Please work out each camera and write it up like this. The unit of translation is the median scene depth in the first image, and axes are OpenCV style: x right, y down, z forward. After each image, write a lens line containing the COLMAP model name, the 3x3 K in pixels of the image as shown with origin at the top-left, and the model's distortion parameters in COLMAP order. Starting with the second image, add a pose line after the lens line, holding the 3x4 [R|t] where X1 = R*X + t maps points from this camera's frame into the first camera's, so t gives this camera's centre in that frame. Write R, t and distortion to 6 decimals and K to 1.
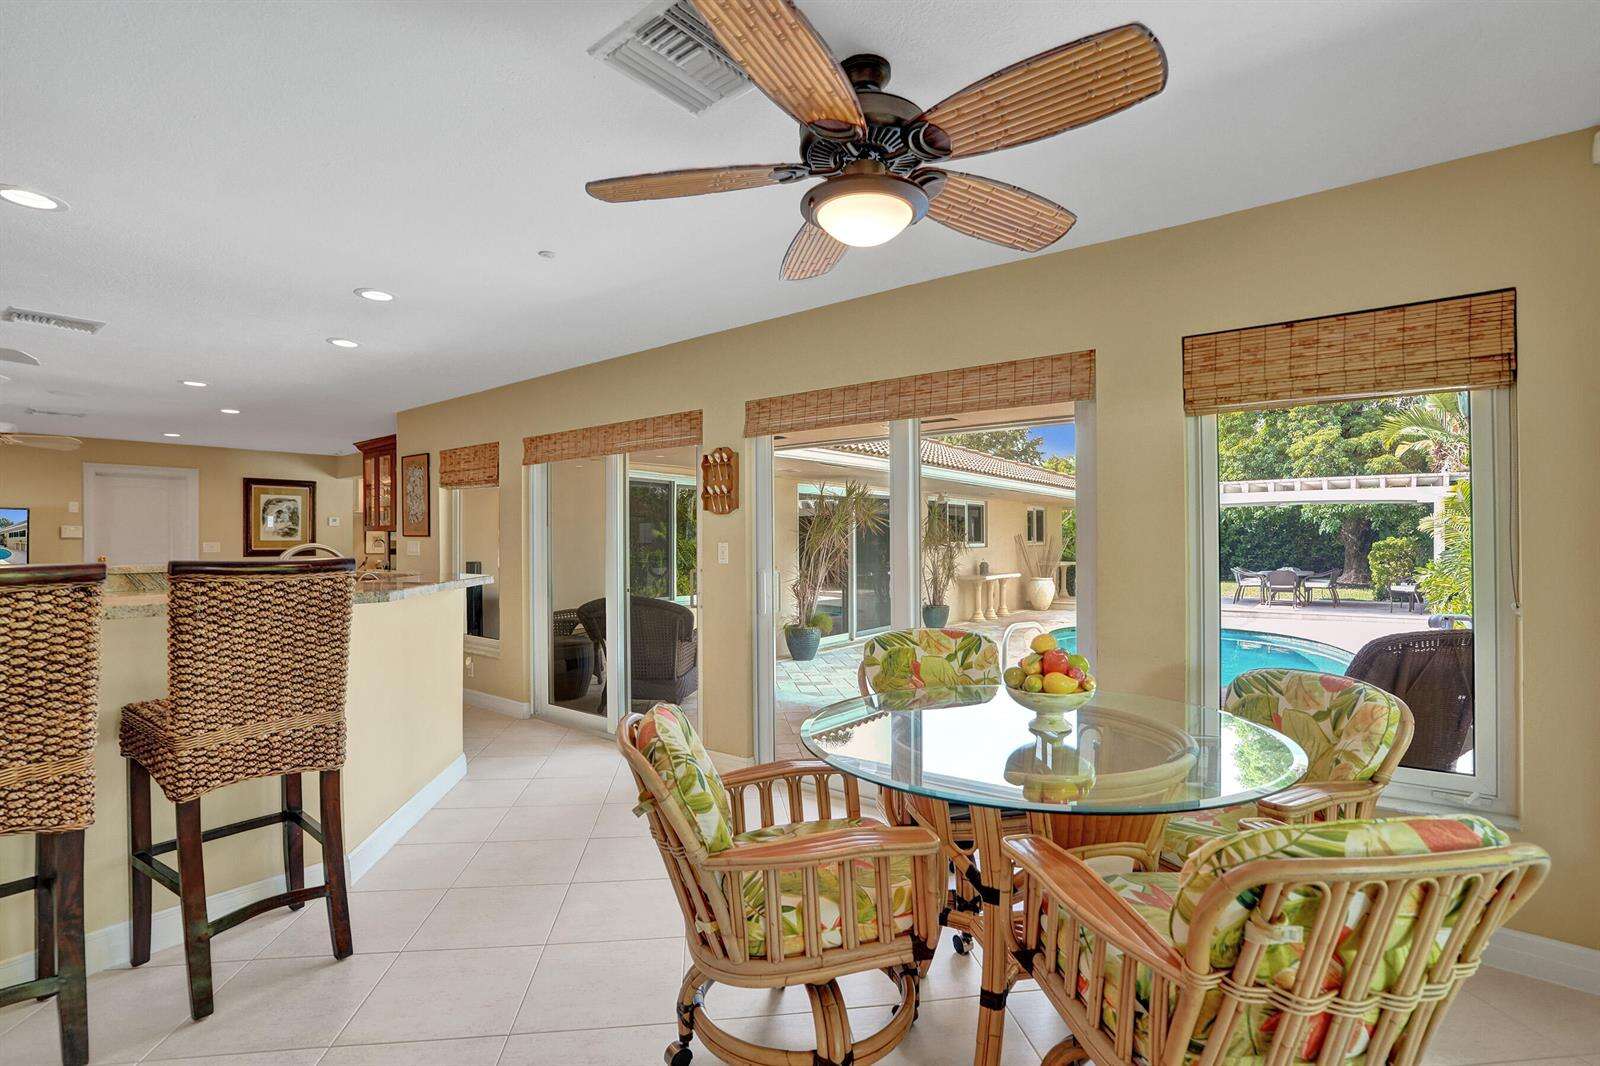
lens RADIAL K [[741.6, 0, 800.0], [0, 741.6, 533.0], [0, 0, 1]] dist [-0.071174, 0.029238]
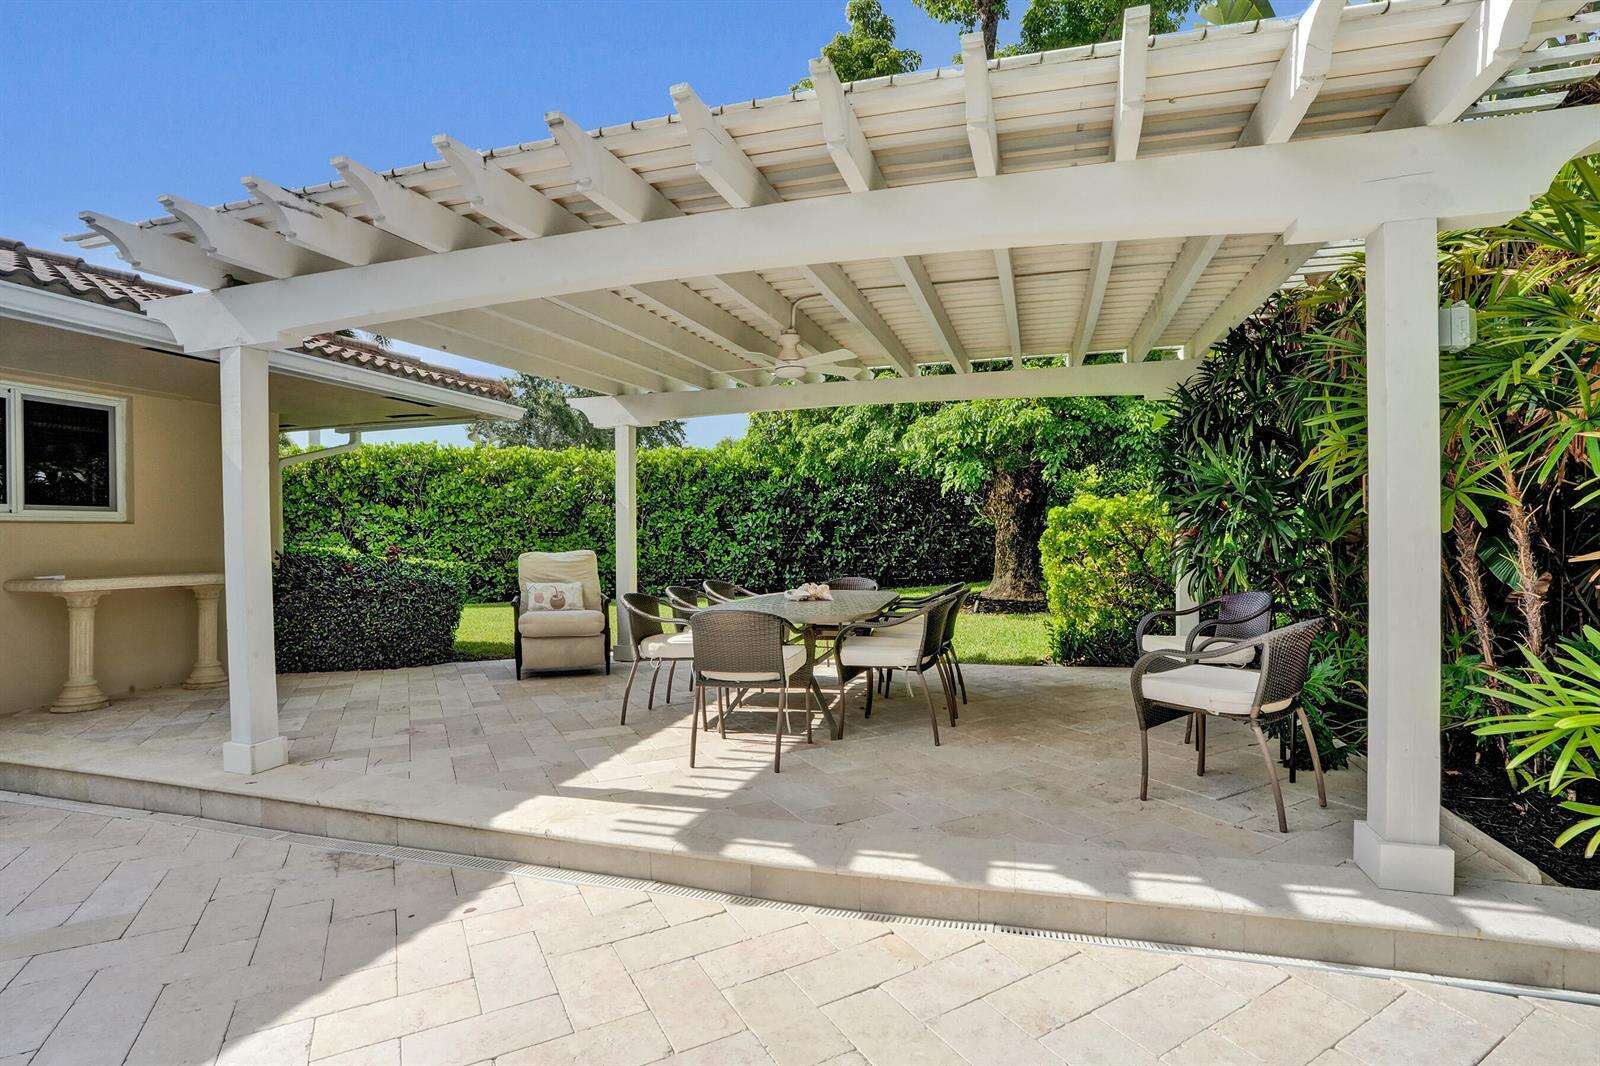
lens RADIAL K [[748.8, 0, 801.0], [0, 748.8, 541.0], [0, 0, 1]] dist [-0.067485, 0.028989]
pose [[0.930638, -0.008790, 0.365836, 0.577421], [0.002487, 0.999840, 0.017697, 0.025333], [-0.365933, -0.015560, 0.930511, 0.738541]]
